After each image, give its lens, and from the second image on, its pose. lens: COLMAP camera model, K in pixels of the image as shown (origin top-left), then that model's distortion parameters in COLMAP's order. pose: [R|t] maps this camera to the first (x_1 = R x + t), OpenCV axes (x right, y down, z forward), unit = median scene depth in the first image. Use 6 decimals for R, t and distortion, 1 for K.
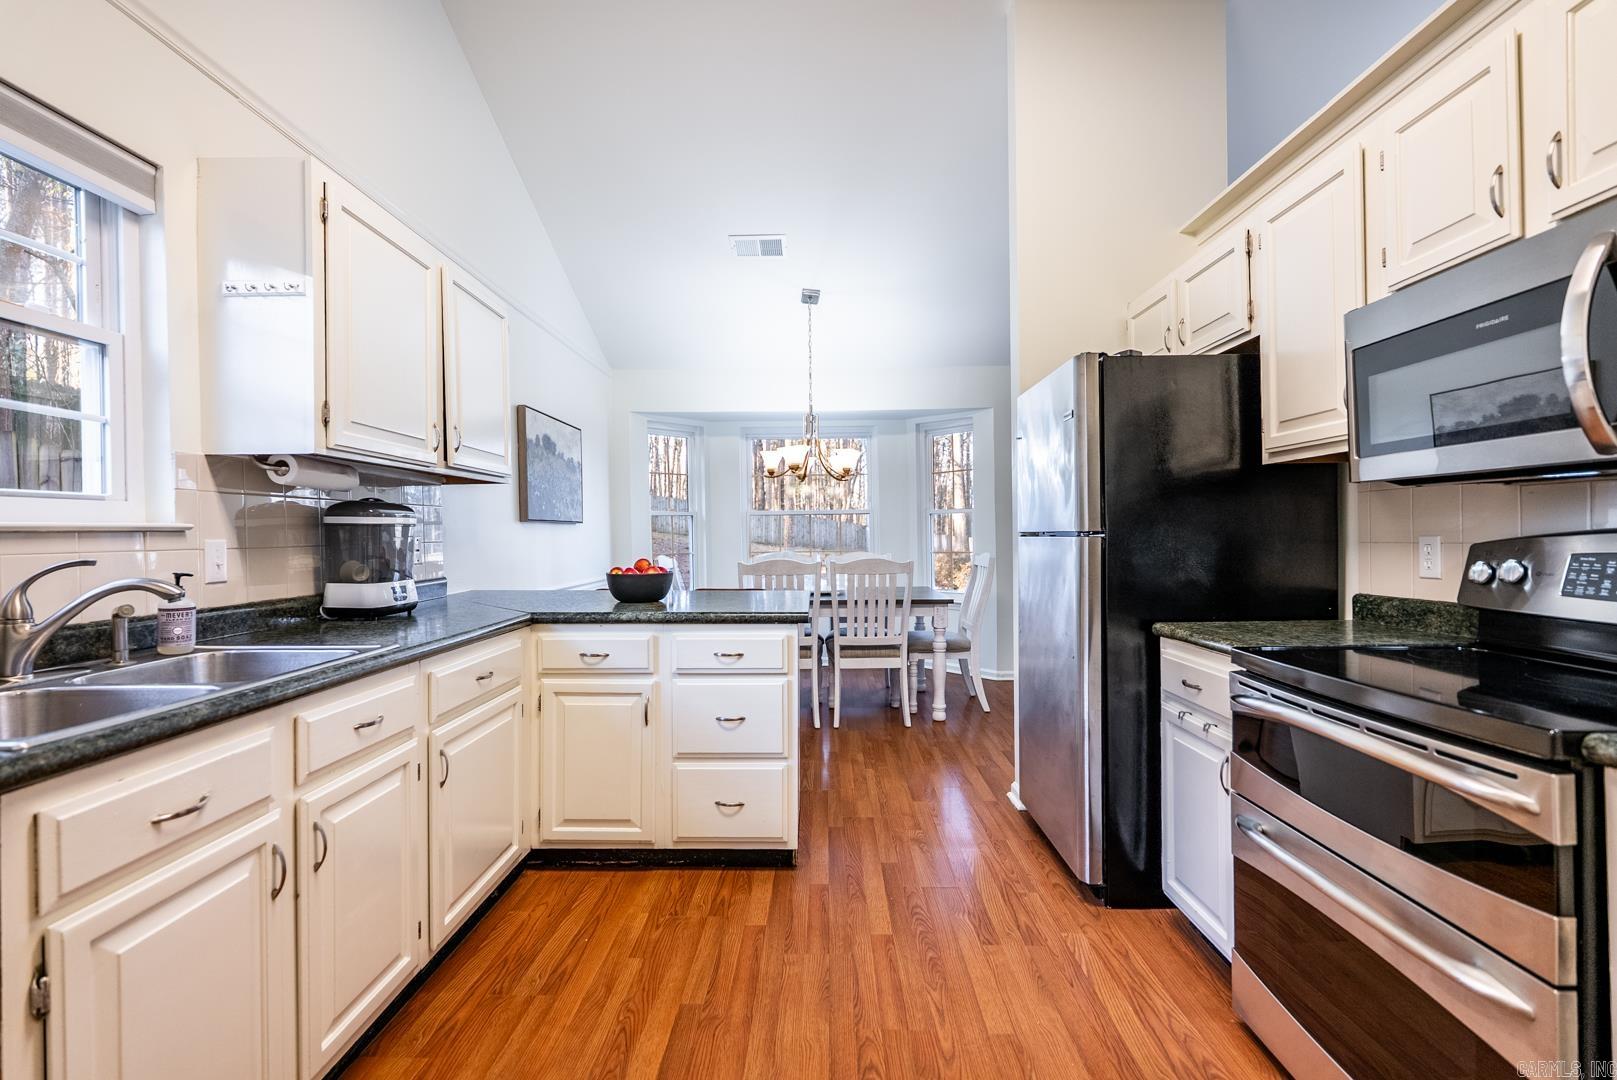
lens RADIAL K [[717.1, 0, 808.9], [0, 717.1, 537.7], [0, 0, 1]] dist [-0.002833, -0.000033]
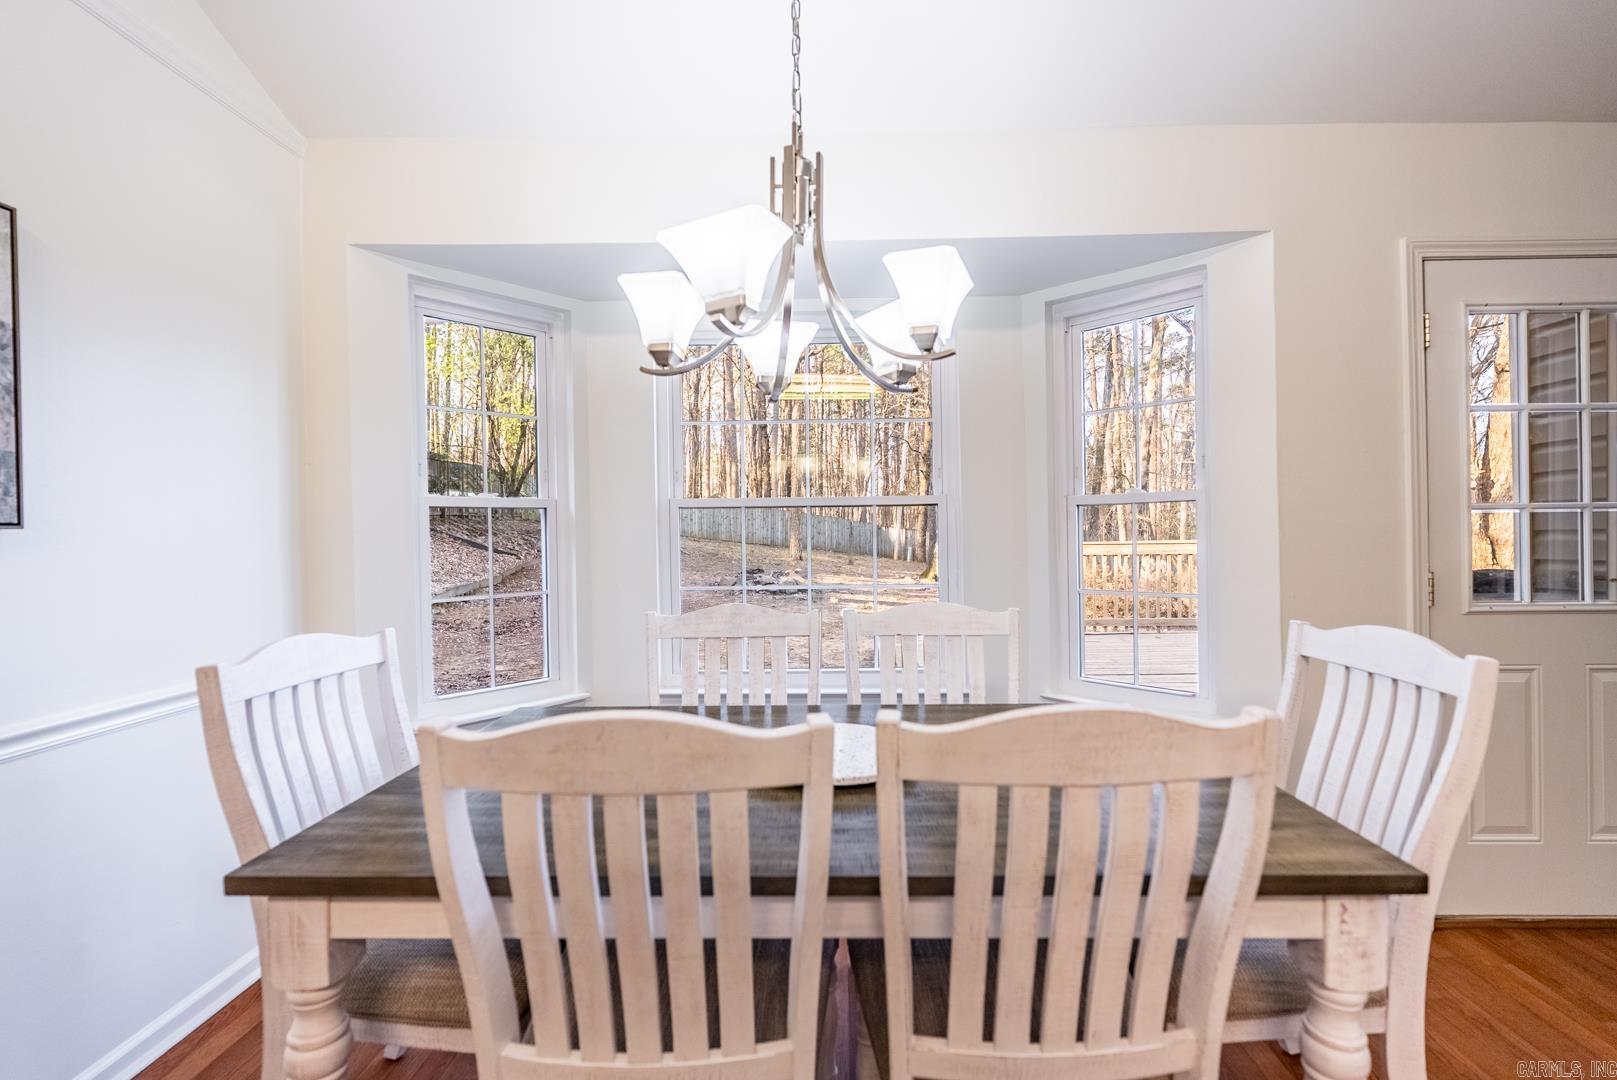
lens RADIAL K [[717.1, 0, 808.9], [0, 717.1, 537.7], [0, 0, 1]] dist [-0.002833, -0.000033]
pose [[0.999873, -0.003484, -0.015528, 0.008866], [0.003507, 0.999993, 0.001440, -0.014056], [0.015523, -0.001494, 0.999878, 0.571170]]
